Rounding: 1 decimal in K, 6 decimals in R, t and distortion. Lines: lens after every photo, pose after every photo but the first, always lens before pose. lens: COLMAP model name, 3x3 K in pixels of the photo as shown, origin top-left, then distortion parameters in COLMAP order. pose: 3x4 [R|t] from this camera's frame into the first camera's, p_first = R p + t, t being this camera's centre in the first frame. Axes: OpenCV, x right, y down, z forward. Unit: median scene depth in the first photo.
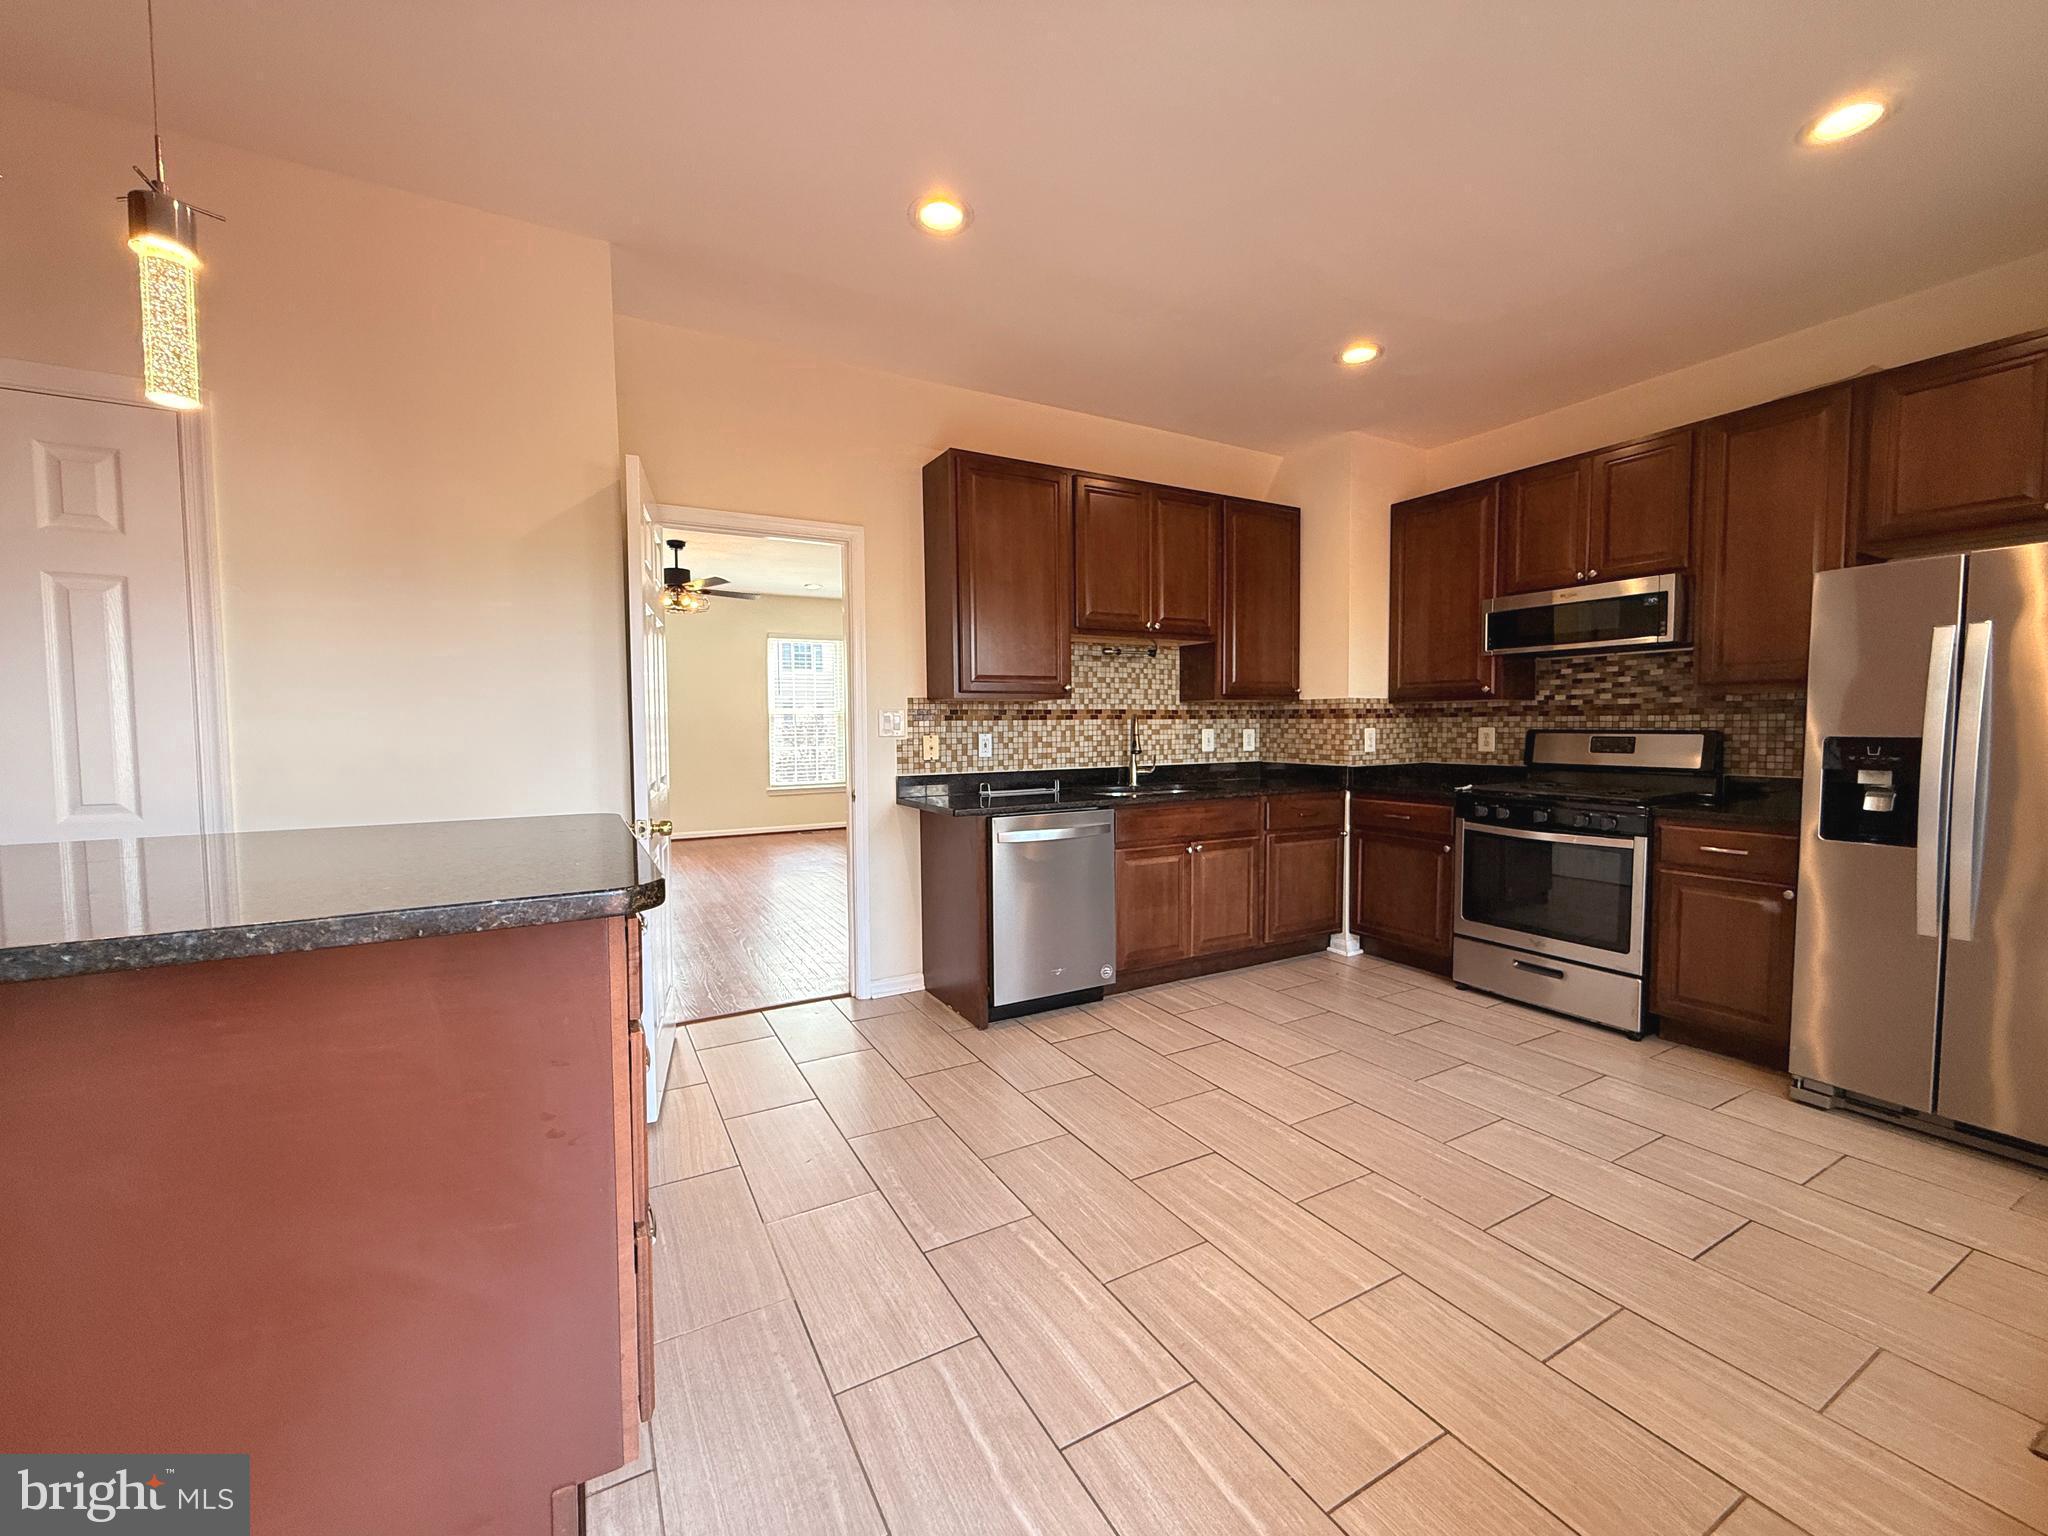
lens RADIAL K [[818.3, 0, 1013.2], [0, 818.3, 767.9], [0, 0, 1]] dist [-0.000555, -0.000266]
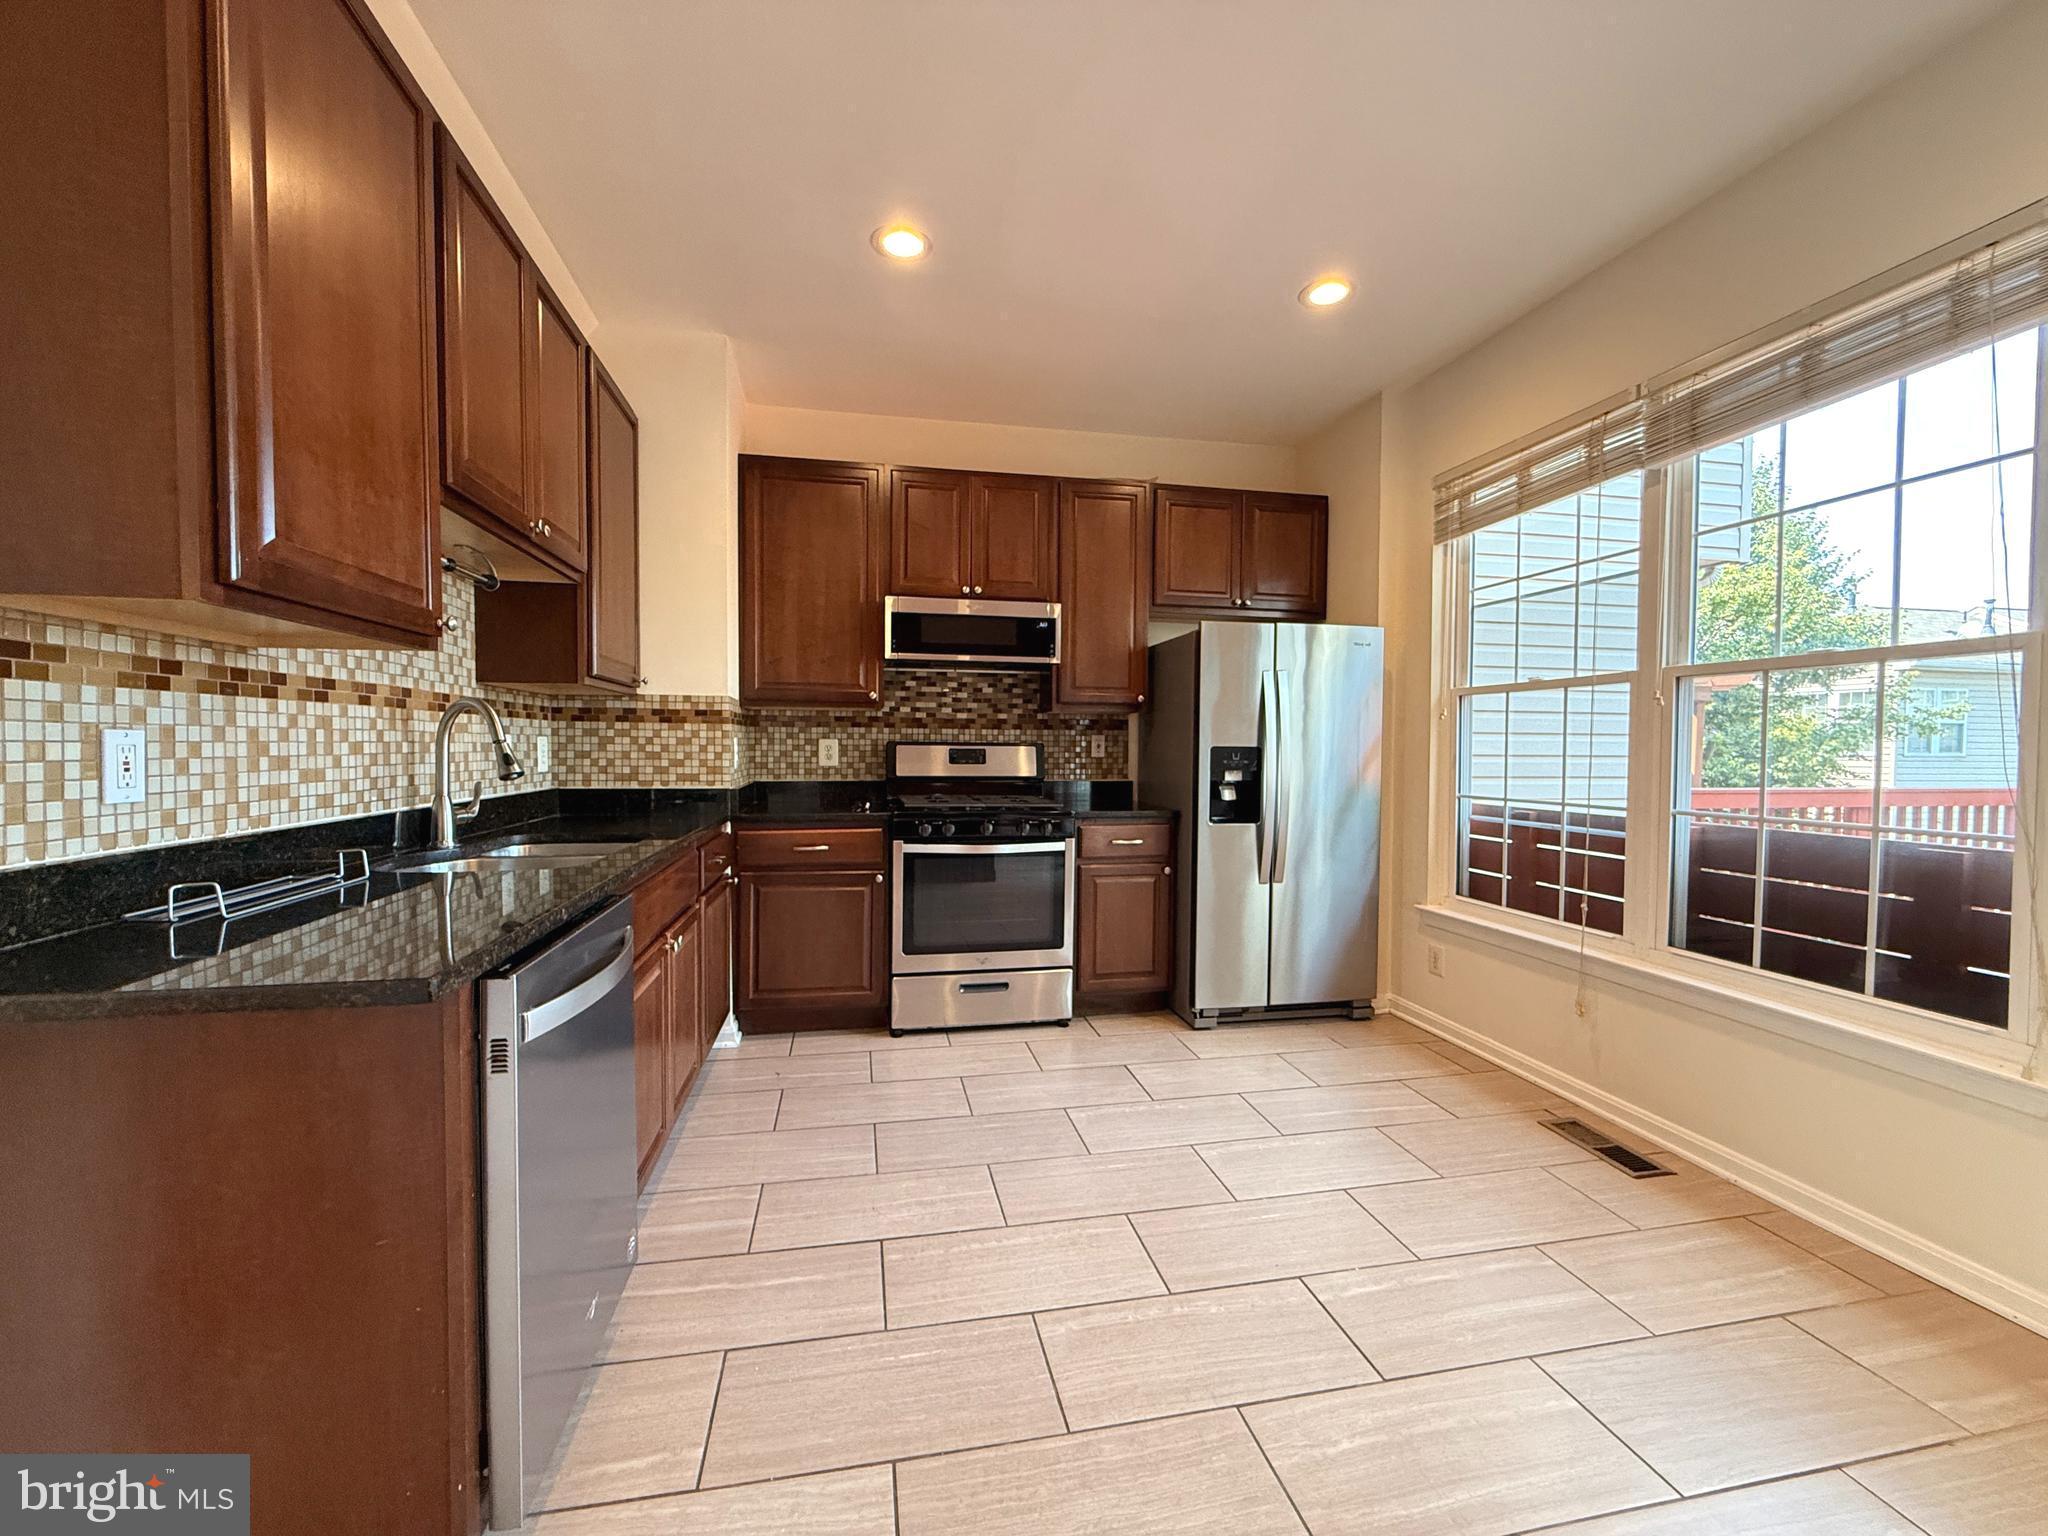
lens RADIAL K [[818.3, 0, 1013.2], [0, 818.3, 767.9], [0, 0, 1]] dist [-0.000555, -0.000266]
pose [[0.300656, -0.016014, 0.953598, -0.228739], [0.041423, 0.999135, 0.003719, -0.013518], [-0.952833, 0.038382, 0.301059, 0.565928]]
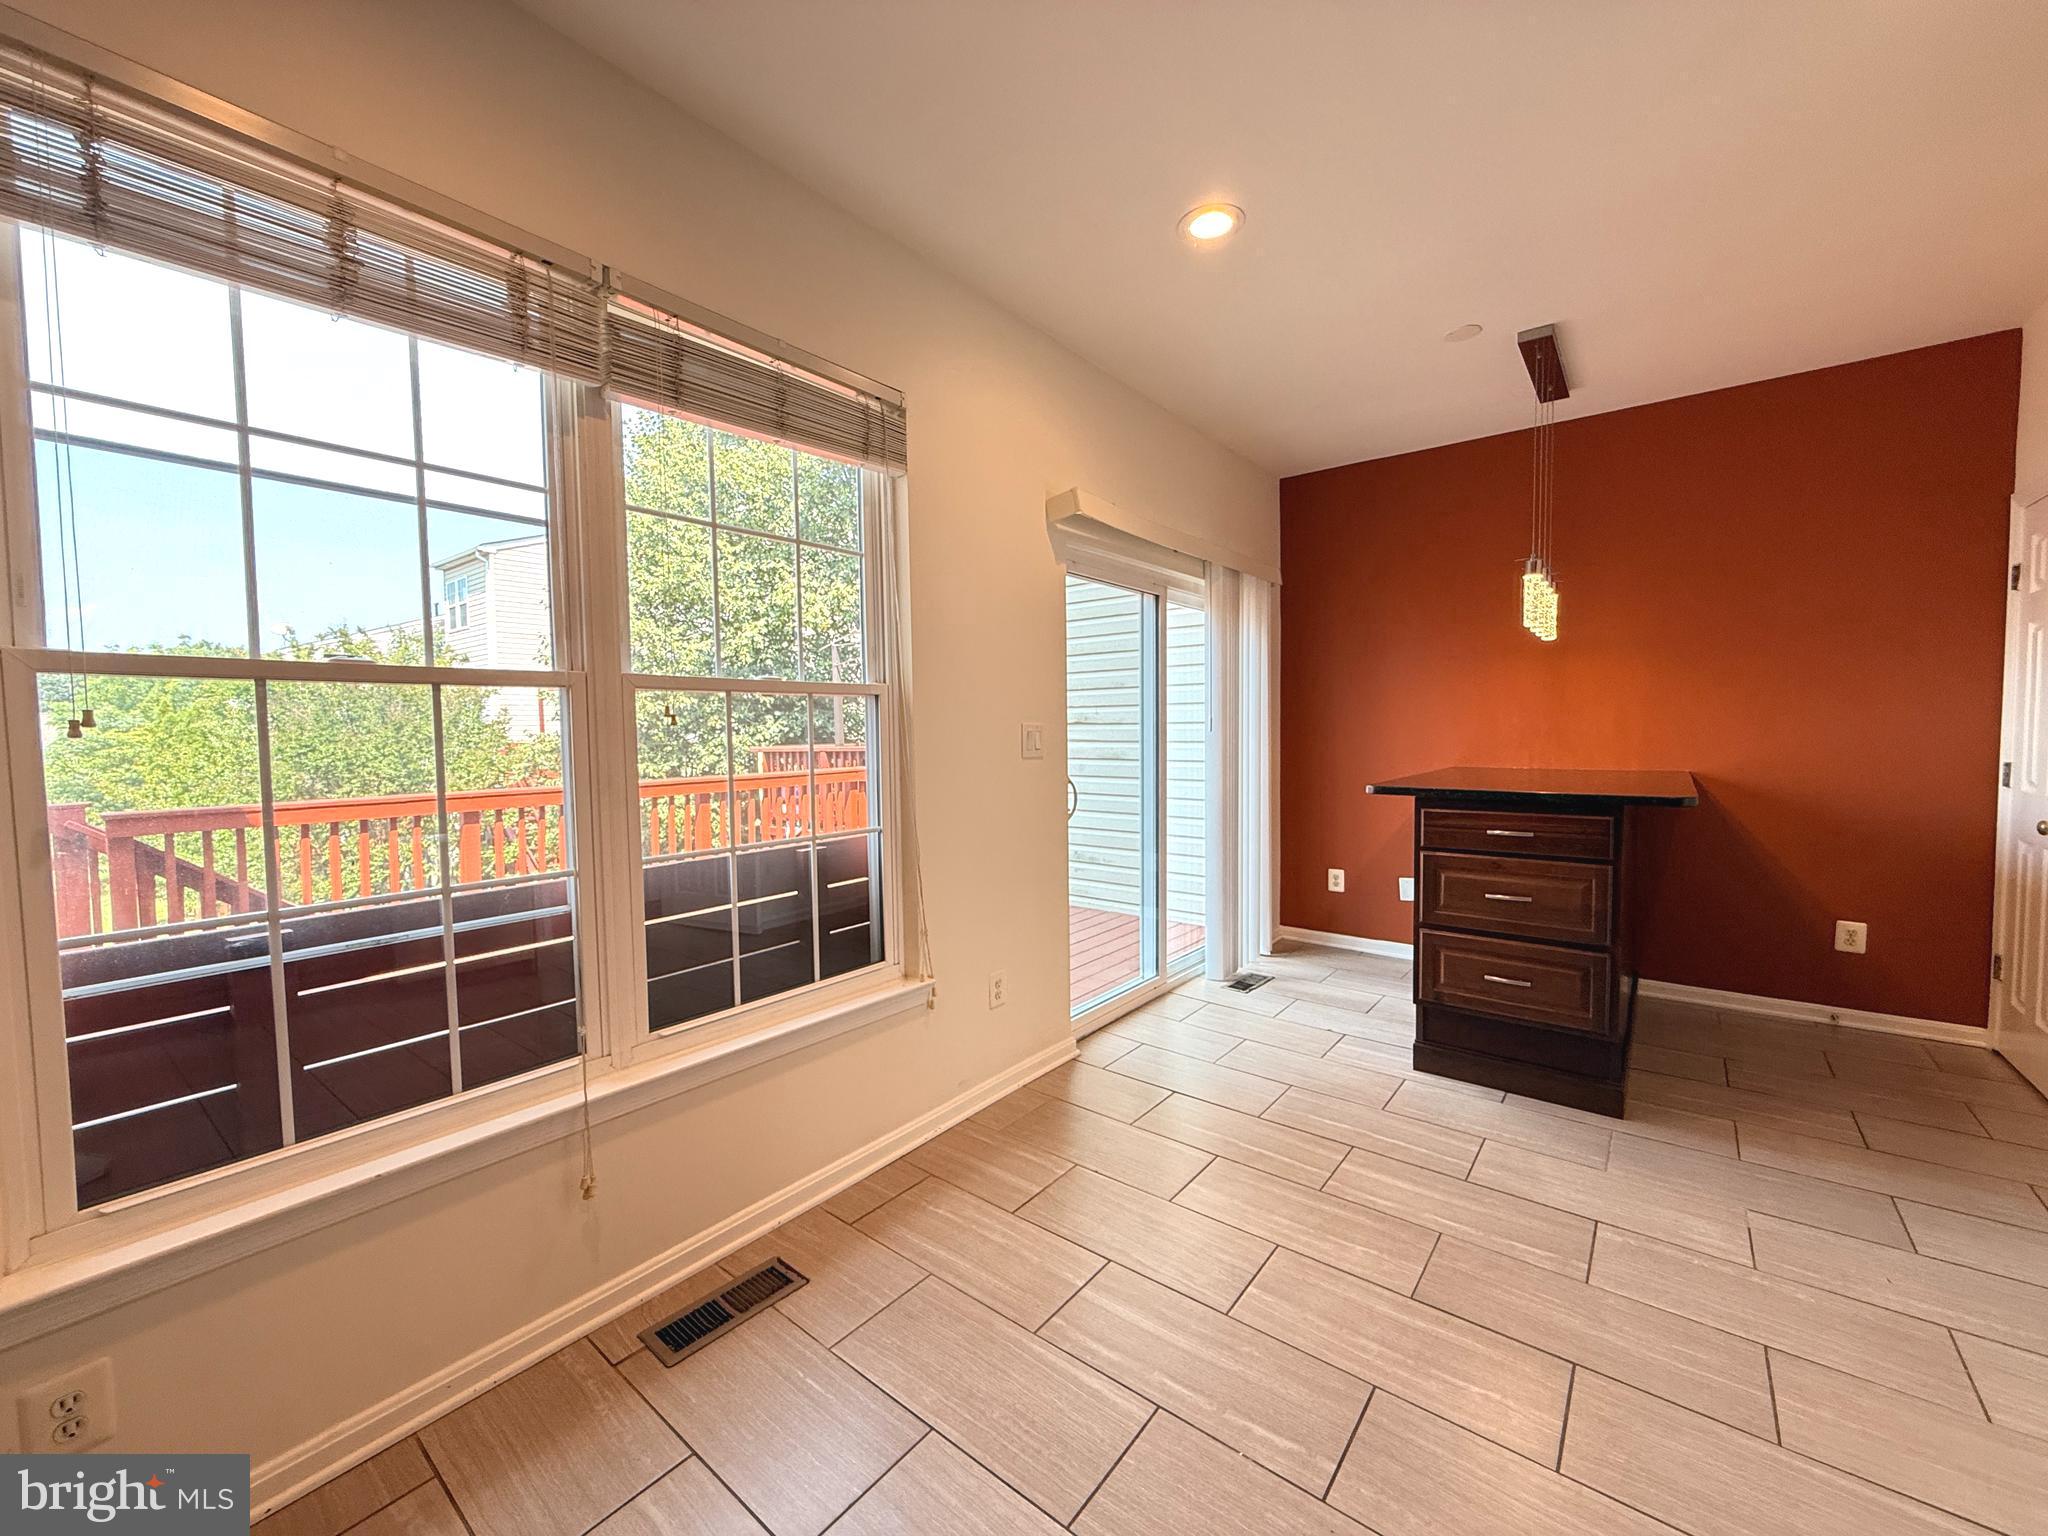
lens RADIAL K [[823.4, 0, 1024.0], [0, 823.4, 768.0], [0, 0, 1]] dist [-0.000662, -0.000154]
pose [[-0.922403, 0.039749, -0.384179, 0.482183], [-0.001167, 0.994399, 0.105686, -0.062158], [0.386228, 0.097934, -0.917190, 0.799030]]
